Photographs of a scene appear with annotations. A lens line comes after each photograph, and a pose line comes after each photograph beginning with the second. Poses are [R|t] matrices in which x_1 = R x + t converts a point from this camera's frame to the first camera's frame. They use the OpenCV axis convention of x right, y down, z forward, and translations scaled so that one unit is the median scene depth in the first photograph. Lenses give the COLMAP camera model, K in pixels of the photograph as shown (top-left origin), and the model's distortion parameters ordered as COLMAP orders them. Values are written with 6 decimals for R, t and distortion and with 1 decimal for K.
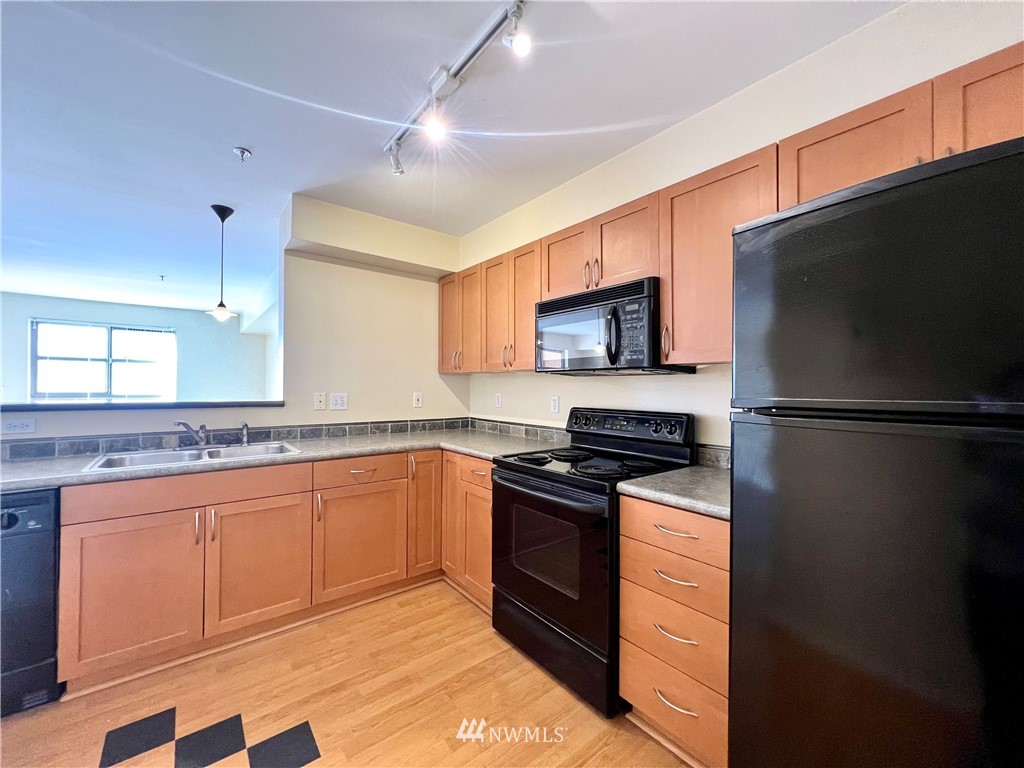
lens RADIAL K [[411.7, 0, 512.0], [0, 411.7, 384.0], [0, 0, 1]] dist [-0.000001, -0.000009]
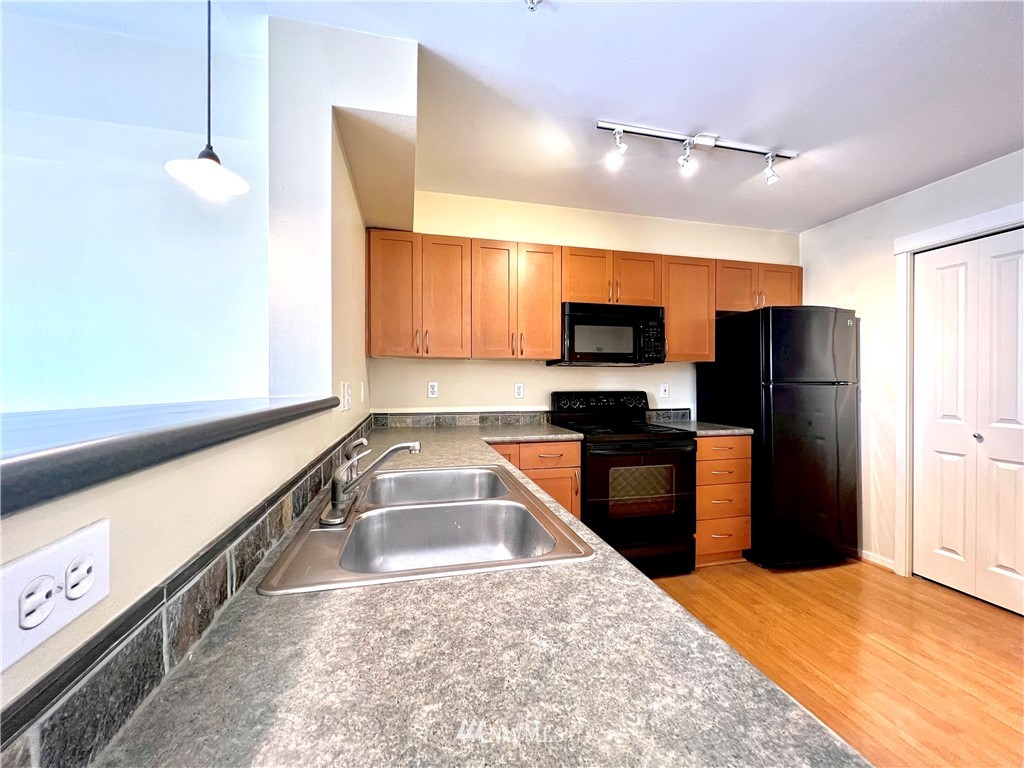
lens RADIAL K [[411.7, 0, 512.0], [0, 411.7, 384.0], [0, 0, 1]] dist [-0.000001, -0.000009]
pose [[0.418736, -0.009272, 0.908061, -0.944110], [-0.008496, 0.999864, 0.014127, 0.016995], [-0.908068, -0.013630, 0.418600, 0.579741]]
